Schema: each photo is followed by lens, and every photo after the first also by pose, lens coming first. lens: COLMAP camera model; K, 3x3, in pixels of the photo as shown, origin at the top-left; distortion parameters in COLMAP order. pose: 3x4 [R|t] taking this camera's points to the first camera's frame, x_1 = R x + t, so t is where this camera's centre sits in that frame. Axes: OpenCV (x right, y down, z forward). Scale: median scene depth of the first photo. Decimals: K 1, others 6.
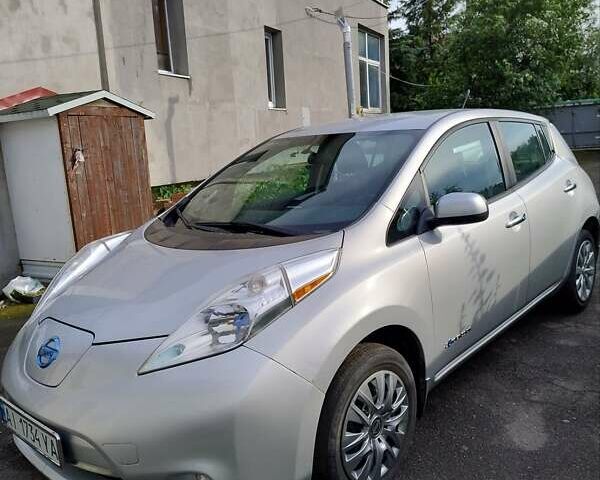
lens RADIAL K [[561.5, 0, 300.0], [0, 561.5, 240.0], [0, 0, 1]] dist [0.029315, -0.021985]
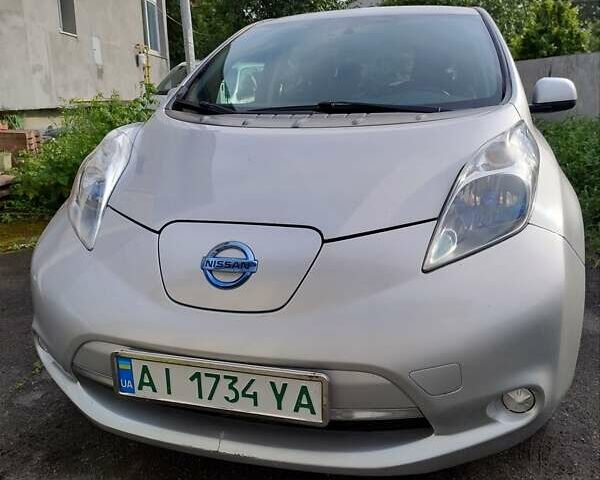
lens RADIAL K [[561.5, 0, 300.0], [0, 561.5, 240.0], [0, 0, 1]] dist [0.029315, -0.021985]
pose [[0.889485, -0.061764, 0.452770, -0.151426], [0.033983, 0.997021, 0.069247, 0.029742], [-0.455698, -0.046208, 0.888934, 0.091821]]
